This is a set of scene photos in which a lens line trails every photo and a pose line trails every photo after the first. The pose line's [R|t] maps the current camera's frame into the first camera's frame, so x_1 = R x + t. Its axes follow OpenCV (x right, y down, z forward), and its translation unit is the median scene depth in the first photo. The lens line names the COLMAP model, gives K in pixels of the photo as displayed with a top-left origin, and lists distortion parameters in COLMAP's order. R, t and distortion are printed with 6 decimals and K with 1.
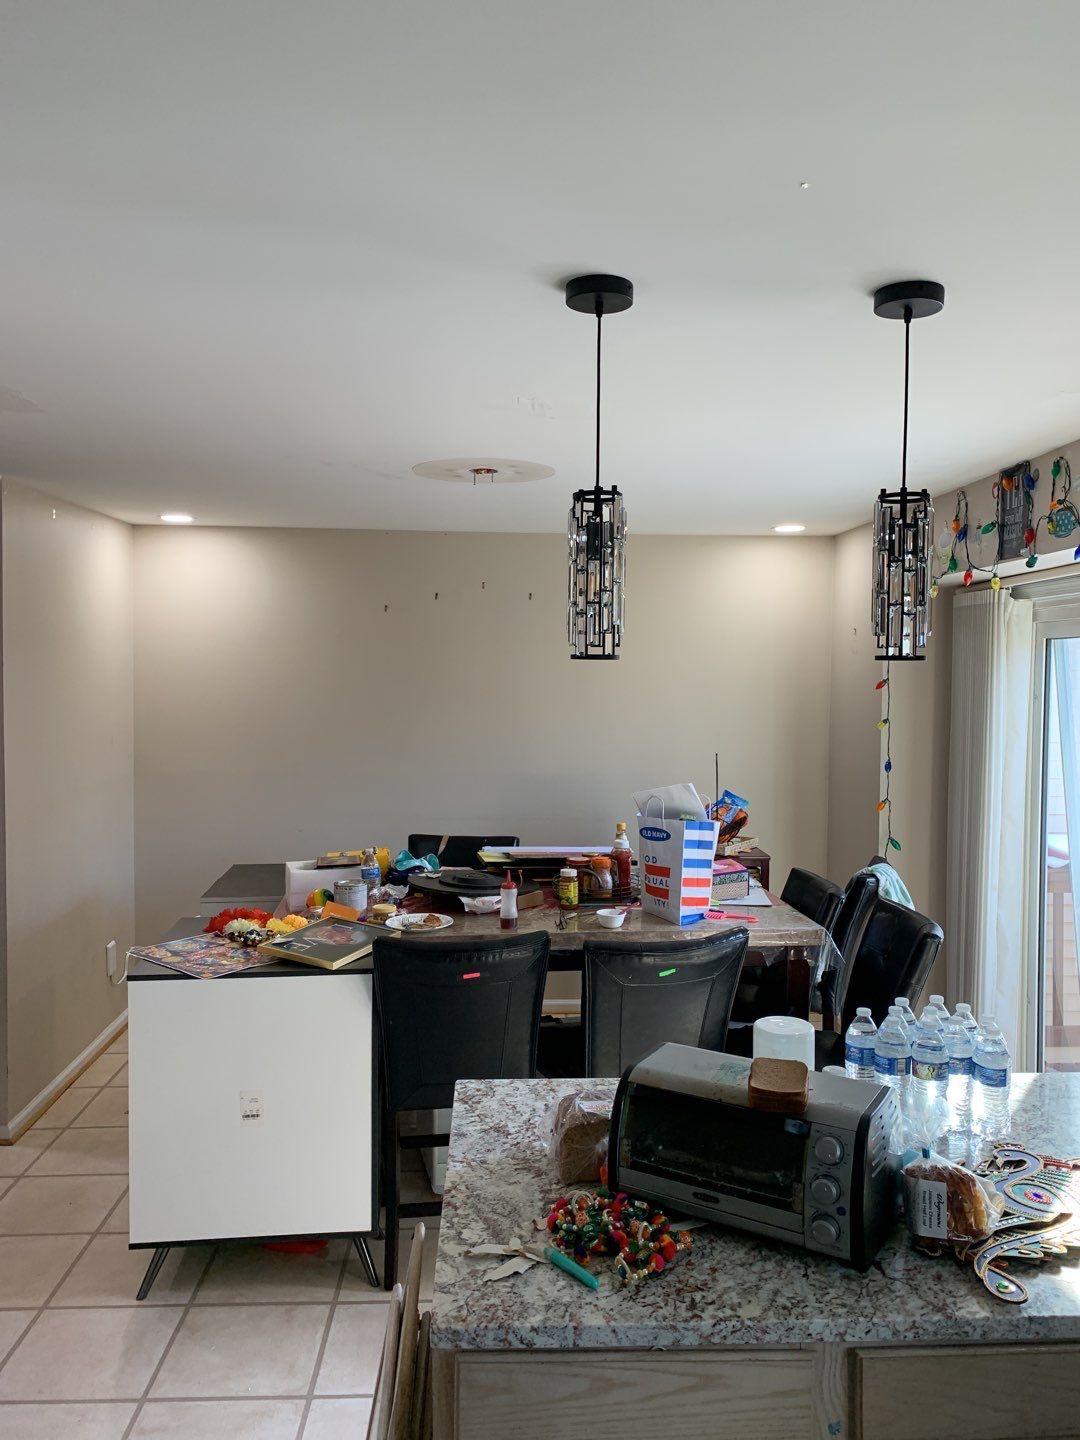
lens RADIAL K [[1098.1, 0, 554.3], [0, 1098.1, 705.9], [0, 0, 1]] dist [0.039220, -0.044404]
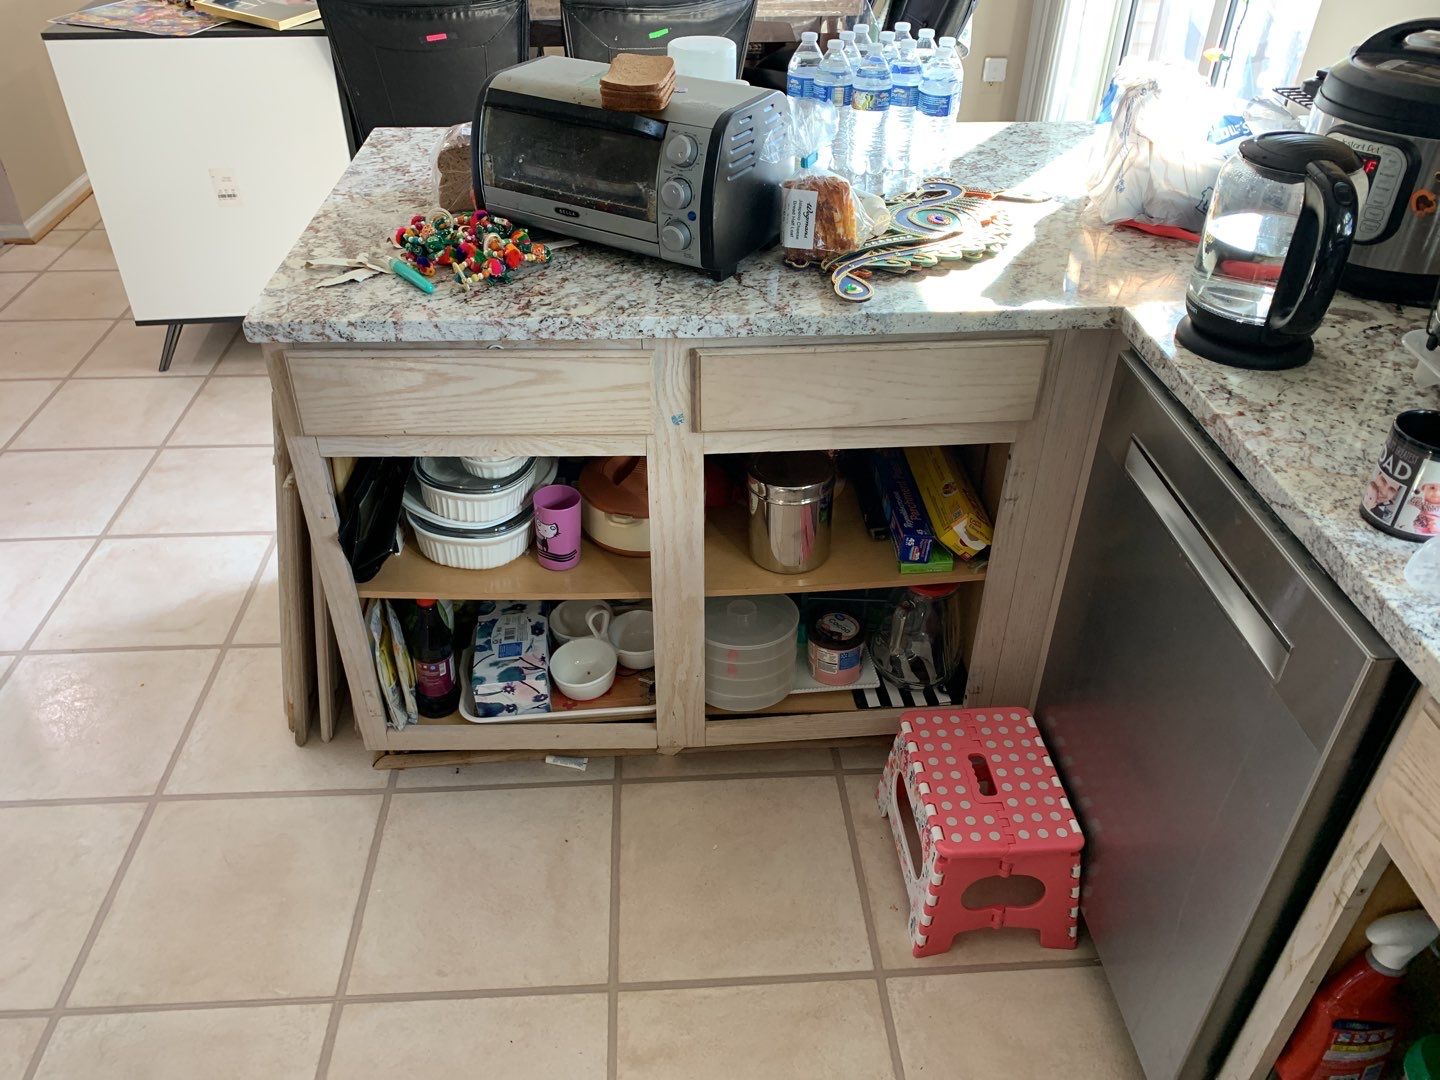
lens RADIAL K [[1098.1, 0, 714.5], [0, 1098.1, 535.7], [0, 0, 1]] dist [0.039220, -0.044404]
pose [[0.999858, -0.004423, 0.016263, 0.212263], [-0.005403, 0.829887, 0.557906, 0.132700], [-0.015964, -0.557915, 0.829745, 0.068178]]
